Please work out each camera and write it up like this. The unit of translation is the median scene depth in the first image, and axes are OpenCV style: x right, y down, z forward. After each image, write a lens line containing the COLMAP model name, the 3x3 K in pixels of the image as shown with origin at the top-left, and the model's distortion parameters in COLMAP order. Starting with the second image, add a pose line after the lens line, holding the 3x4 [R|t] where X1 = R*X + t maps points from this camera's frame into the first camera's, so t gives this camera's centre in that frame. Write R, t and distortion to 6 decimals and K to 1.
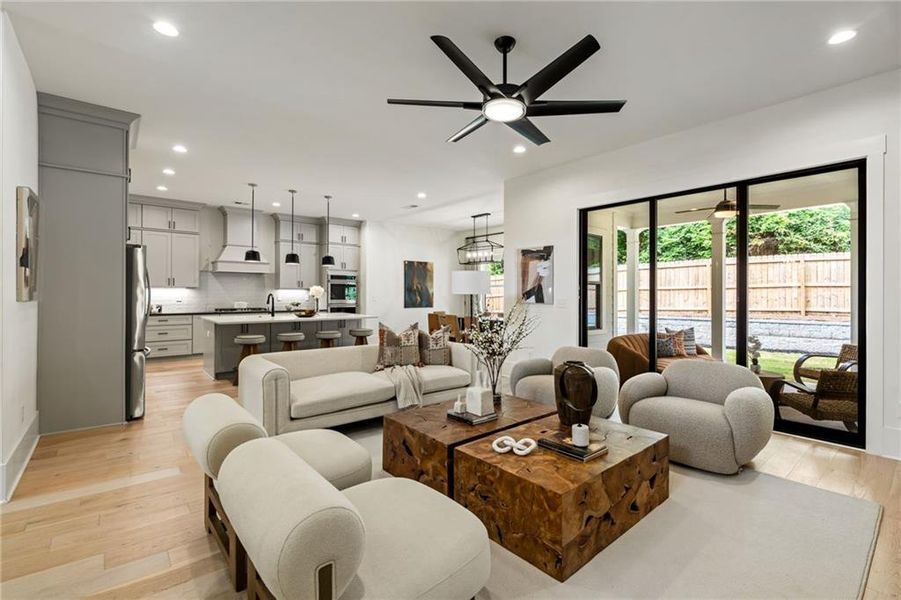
lens RADIAL K [[410.6, 0, 452.5], [0, 410.6, 292.9], [0, 0, 1]] dist [-0.000830, -0.000417]
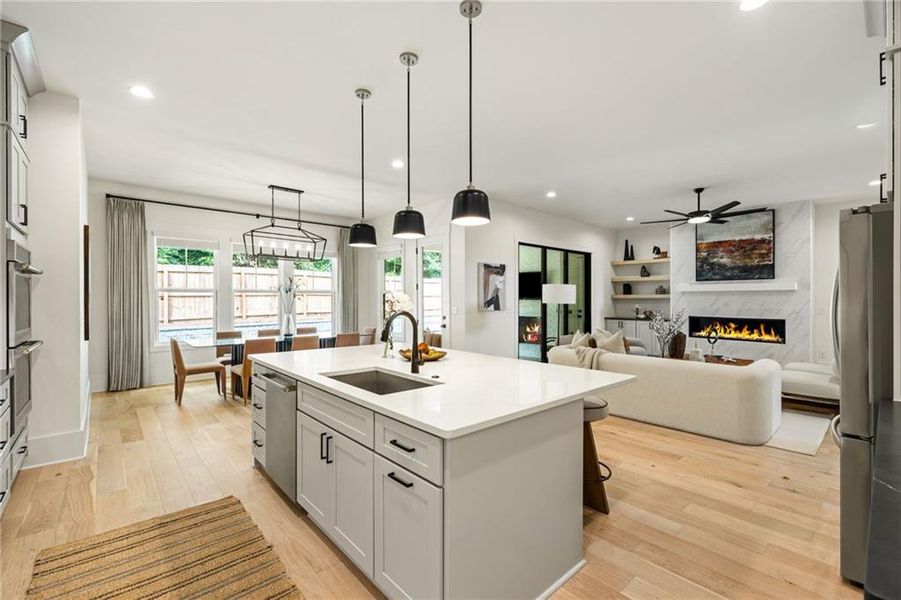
lens RADIAL K [[394.1, 0, 453.3], [0, 394.1, 298.9], [0, 0, 1]] dist [0.004443, -0.000649]
pose [[-0.039795, -0.001845, 0.999206, -0.612886], [-0.001223, 0.999998, 0.001798, -0.006739], [-0.999207, -0.001150, -0.039797, 0.759024]]
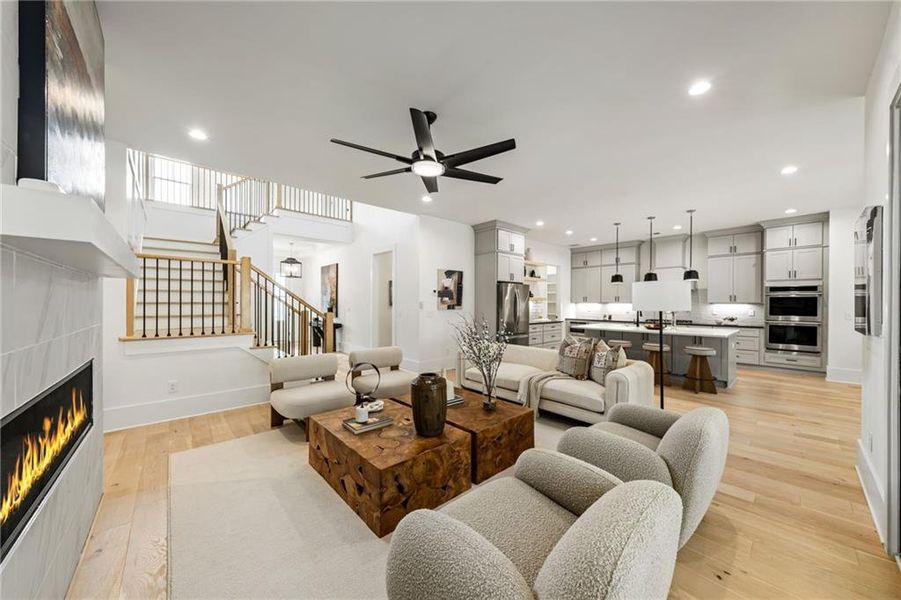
lens RADIAL K [[312.1, 0, 452.7], [0, 312.1, 304.2], [0, 0, 1]] dist [0.002351, 0.000091]
pose [[0.039097, -0.002119, -0.999233, 0.354705], [-0.002683, 0.999994, -0.002226, -0.004696], [0.999232, 0.002768, 0.039091, 0.328618]]
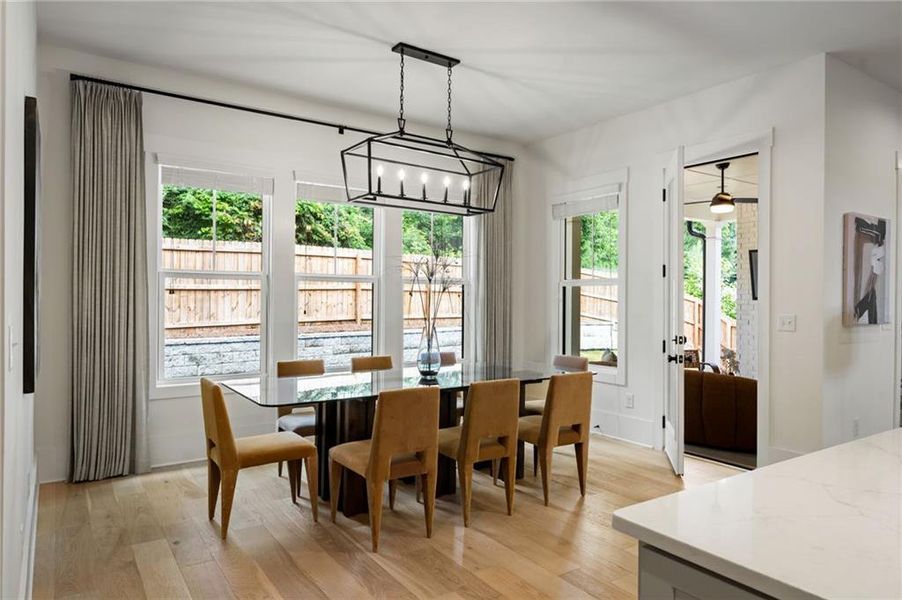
lens RADIAL K [[582.1, 0, 455.1], [0, 582.1, 297.1], [0, 0, 1]] dist [0.003607, 0.007585]
pose [[0.086002, 0.001031, 0.996294, -0.382297], [-0.010581, 0.999944, -0.000121, -0.002541], [-0.996239, -0.010531, 0.086008, 0.953197]]
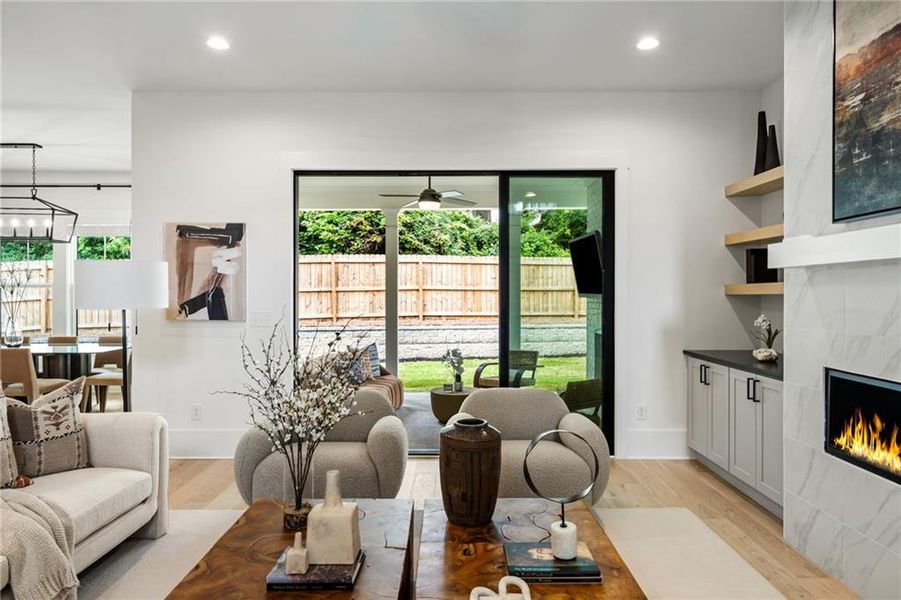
lens RADIAL K [[562.1, 0, 453.5], [0, 562.1, 299.3], [0, 0, 1]] dist [0.004506, 0.001560]
pose [[0.642427, -0.007247, 0.766313, -0.118703], [-0.000307, 0.999953, 0.009714, -0.008000], [-0.766347, -0.006476, 0.642394, 0.150823]]
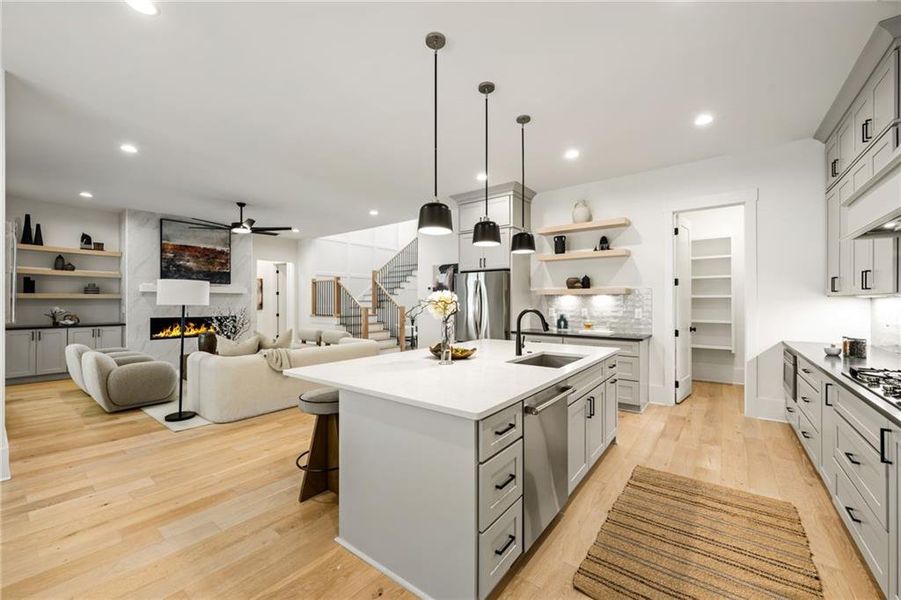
lens RADIAL K [[359.1, 0, 455.8], [0, 359.1, 300.2], [0, 0, 1]] dist [-0.003334, 0.000248]
pose [[-0.975414, -0.007670, -0.220247, -0.211770], [-0.007216, 0.999970, -0.002866, -0.007544], [0.220262, -0.001206, -0.975440, 1.079537]]
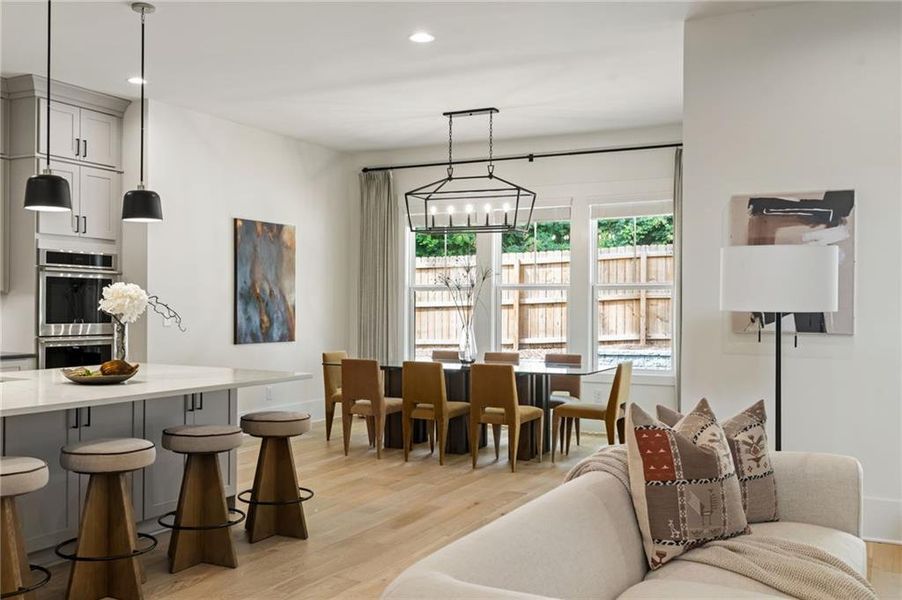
lens RADIAL K [[863.9, 0, 444.6], [0, 863.9, 306.0], [0, 0, 1]] dist [-0.009675, 0.000000]
pose [[0.921965, 0.001720, 0.387268, -0.286510], [-0.003226, 0.999990, 0.003239, -0.001619], [-0.387259, -0.004235, 0.921961, 0.233981]]
